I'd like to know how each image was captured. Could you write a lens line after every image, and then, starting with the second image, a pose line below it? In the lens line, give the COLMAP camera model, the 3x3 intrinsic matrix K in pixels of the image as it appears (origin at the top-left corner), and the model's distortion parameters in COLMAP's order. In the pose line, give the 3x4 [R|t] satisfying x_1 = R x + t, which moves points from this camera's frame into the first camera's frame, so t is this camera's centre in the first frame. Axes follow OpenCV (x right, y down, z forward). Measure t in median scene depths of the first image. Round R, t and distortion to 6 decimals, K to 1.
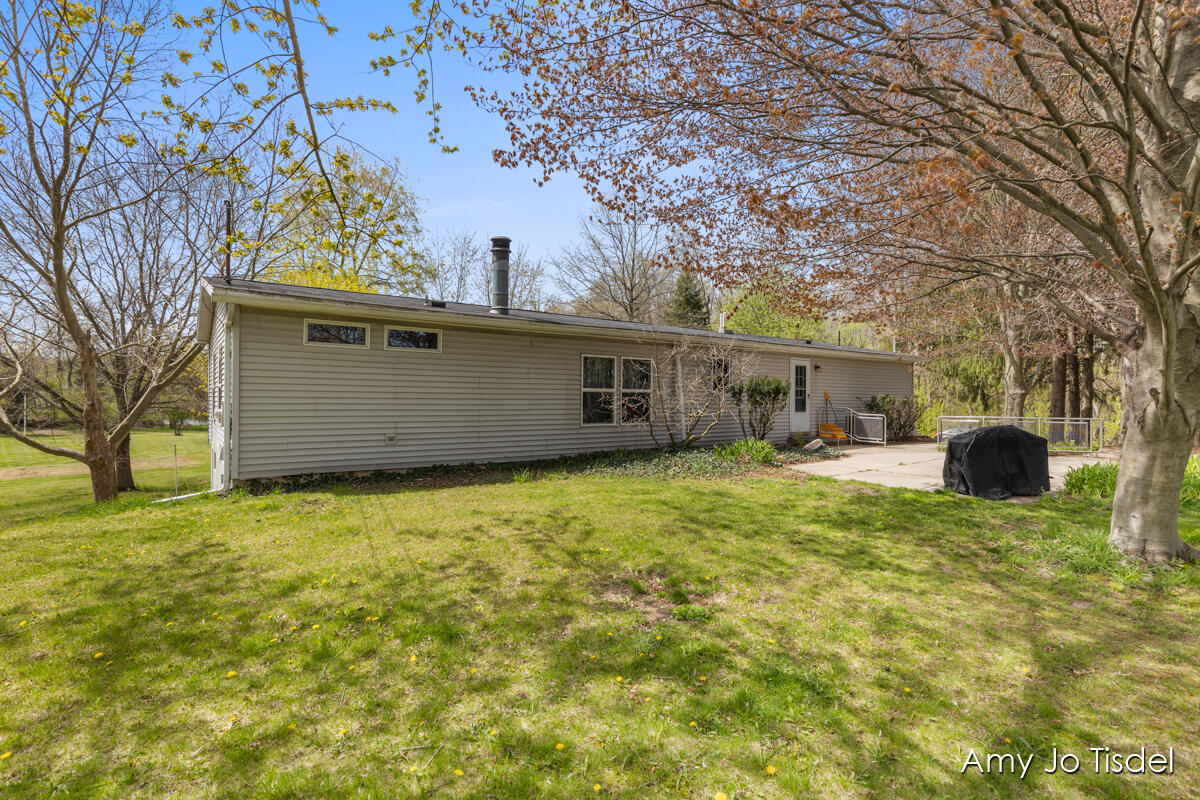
lens RADIAL K [[615.6, 0, 599.4], [0, 615.6, 401.6], [0, 0, 1]] dist [-0.000580, -0.000024]
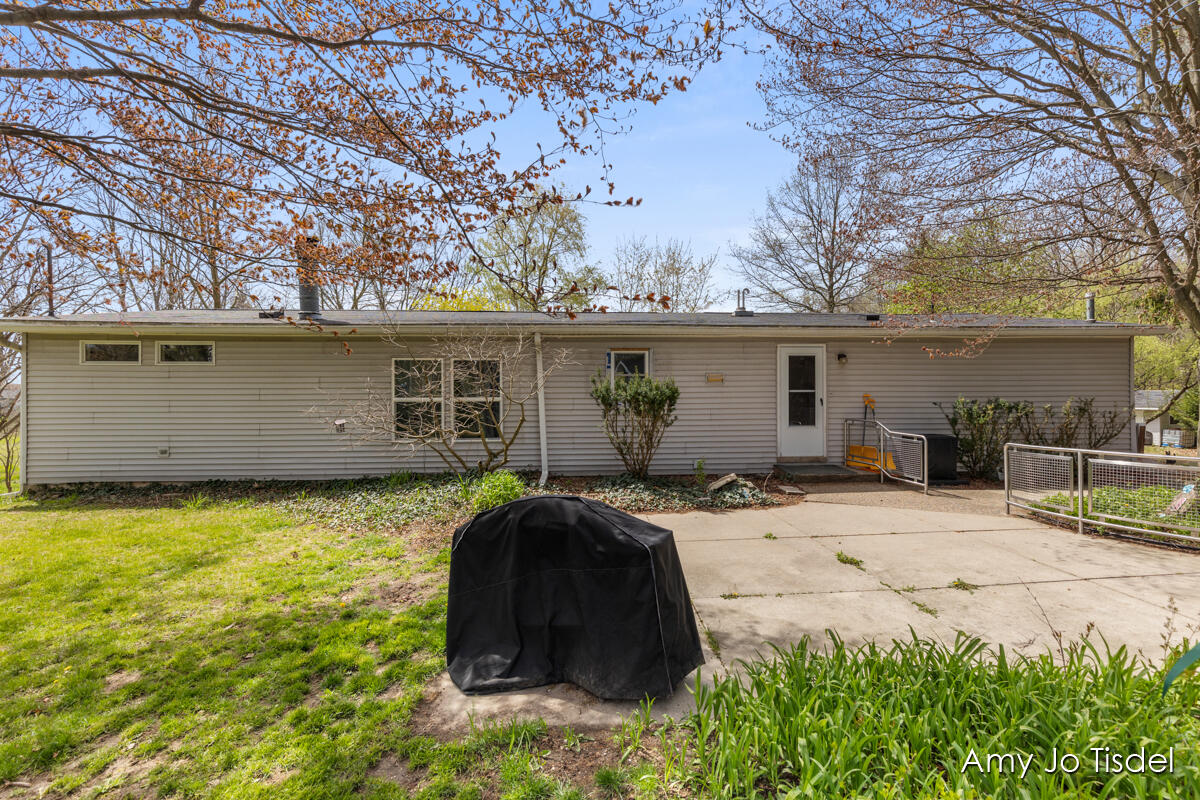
lens RADIAL K [[548.5, 0, 600.1], [0, 548.5, 399.1], [0, 0, 1]] dist [0.004019, 0.000161]
pose [[0.834215, -0.005712, -0.551409, 0.700967], [0.007004, 0.999975, 0.000239, -0.020219], [0.551394, -0.004061, 0.834235, 0.584798]]
